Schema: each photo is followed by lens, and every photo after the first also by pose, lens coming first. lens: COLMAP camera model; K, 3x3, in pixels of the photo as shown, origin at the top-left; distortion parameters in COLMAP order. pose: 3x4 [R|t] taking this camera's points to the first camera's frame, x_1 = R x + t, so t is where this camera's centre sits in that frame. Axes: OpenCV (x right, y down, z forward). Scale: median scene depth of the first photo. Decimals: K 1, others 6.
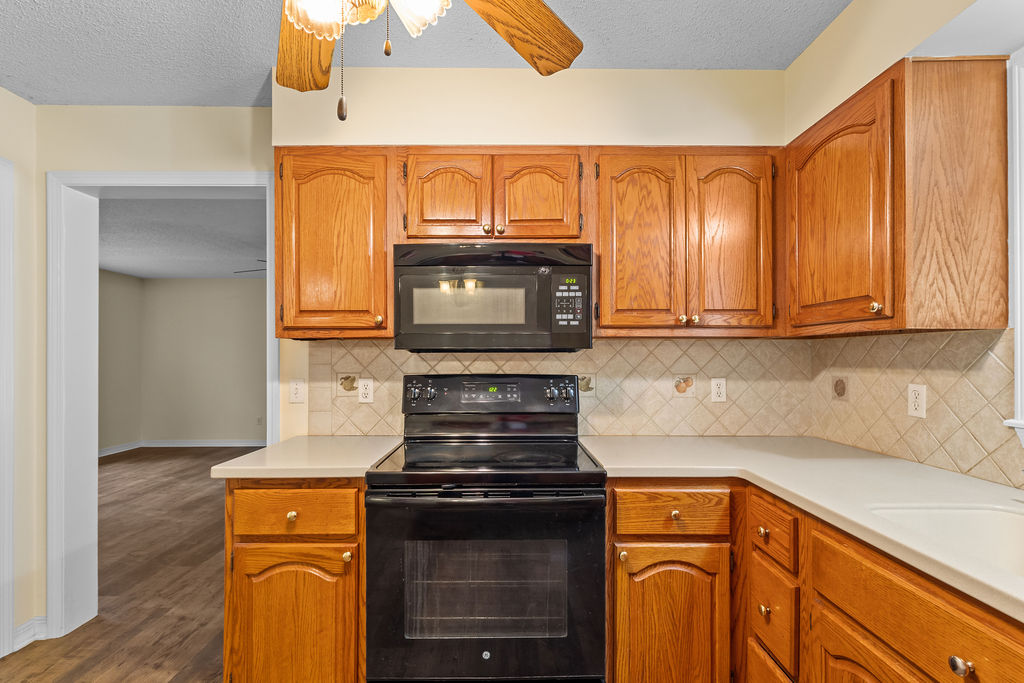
lens RADIAL K [[475.2, 0, 511.2], [0, 475.2, 352.2], [0, 0, 1]] dist [0.007469, -0.000872]
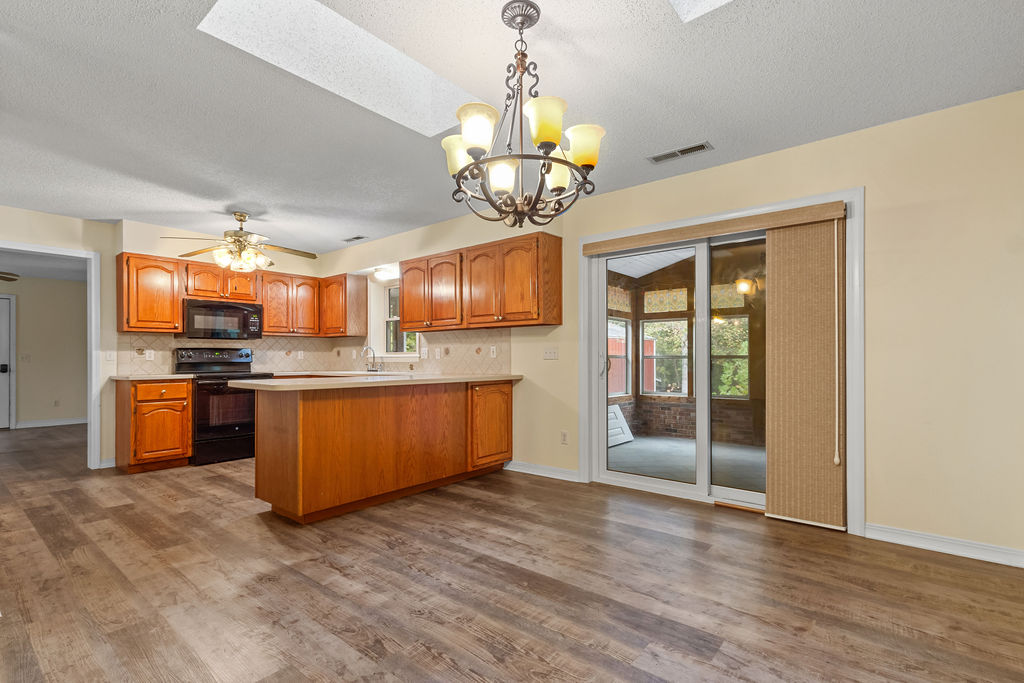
lens RADIAL K [[475.2, 0, 512.0], [0, 475.2, 356.3], [0, 0, 1]] dist [0.007469, -0.000872]
pose [[0.639578, -0.000933, 0.768726, -1.123131], [-0.000649, 0.999998, 0.001753, 0.096200], [-0.768726, -0.001620, 0.639576, -2.128556]]
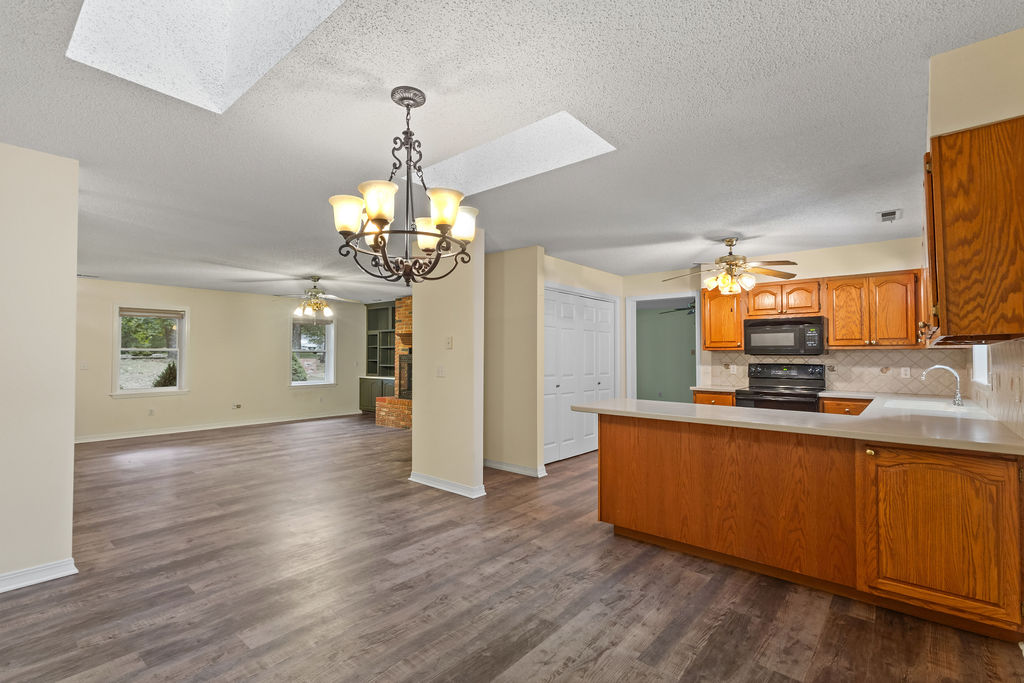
lens RADIAL K [[475.2, 0, 511.8], [0, 475.2, 342.5], [0, 0, 1]] dist [0.007469, -0.000872]
pose [[0.758044, -0.015799, -0.652012, 0.589124], [0.001791, 0.999753, -0.022142, -0.016226], [0.652201, 0.015617, 0.757885, -2.188096]]
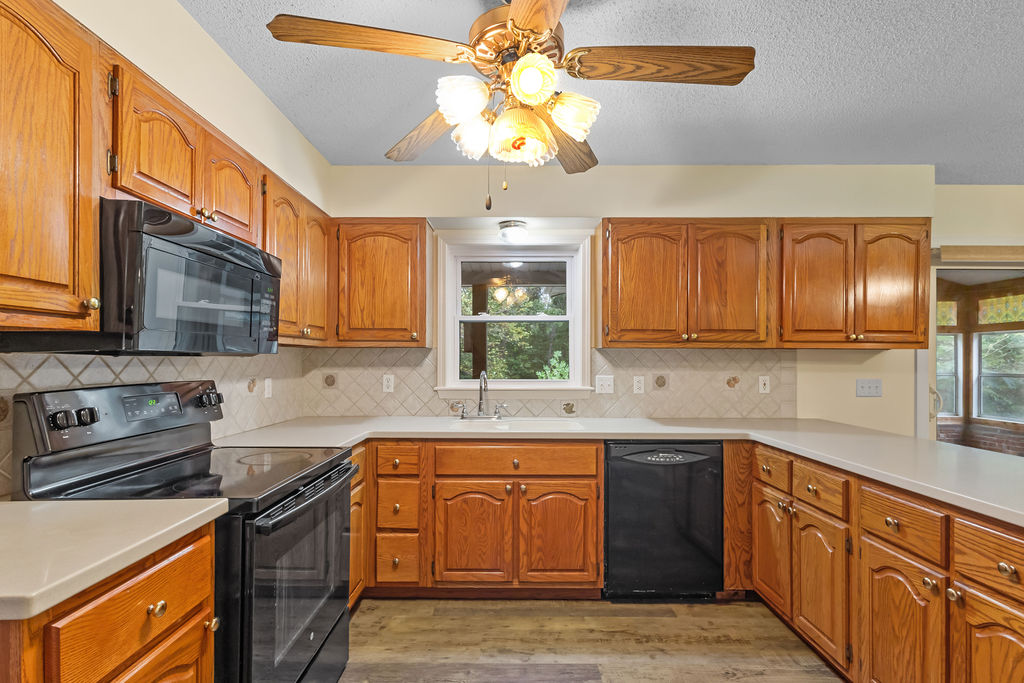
lens RADIAL K [[475.2, 0, 511.6], [0, 475.2, 360.8], [0, 0, 1]] dist [0.007469, -0.000872]
pose [[0.016633, -0.002487, 0.999859, -0.910017], [-0.011096, 0.999935, 0.002672, 0.000405], [-0.999800, -0.011139, 0.016604, 0.426606]]
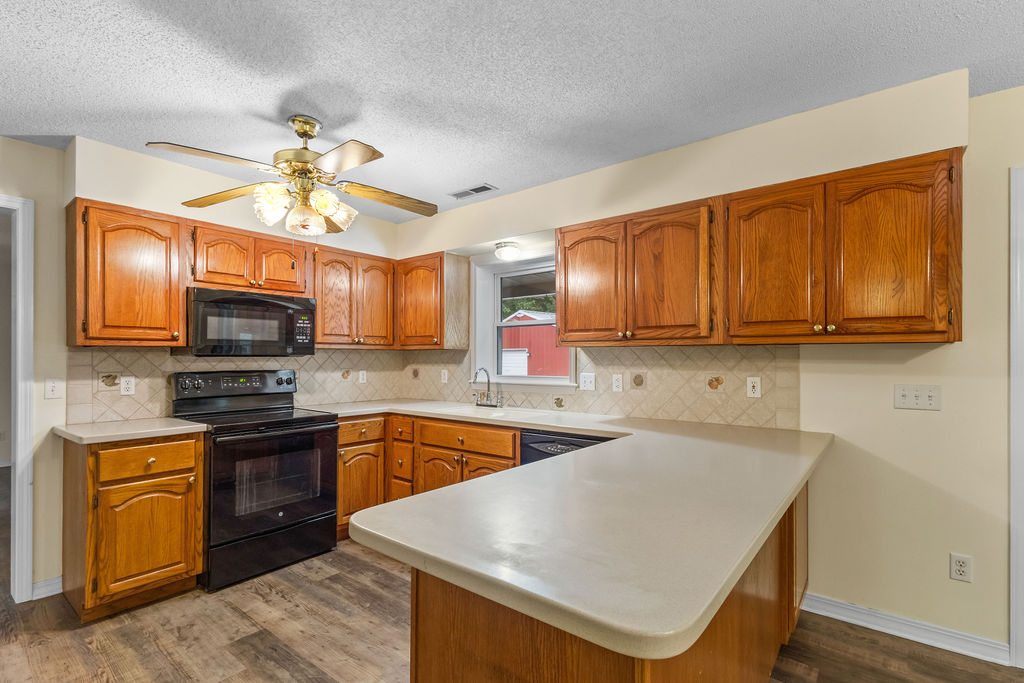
lens RADIAL K [[475.2, 0, 512.2], [0, 475.2, 357.1], [0, 0, 1]] dist [0.007469, -0.000872]
pose [[0.627202, 0.001492, 0.778855, -0.778939], [-0.006922, 0.999969, 0.003659, -0.010867], [-0.778826, -0.007686, 0.627193, -0.753760]]
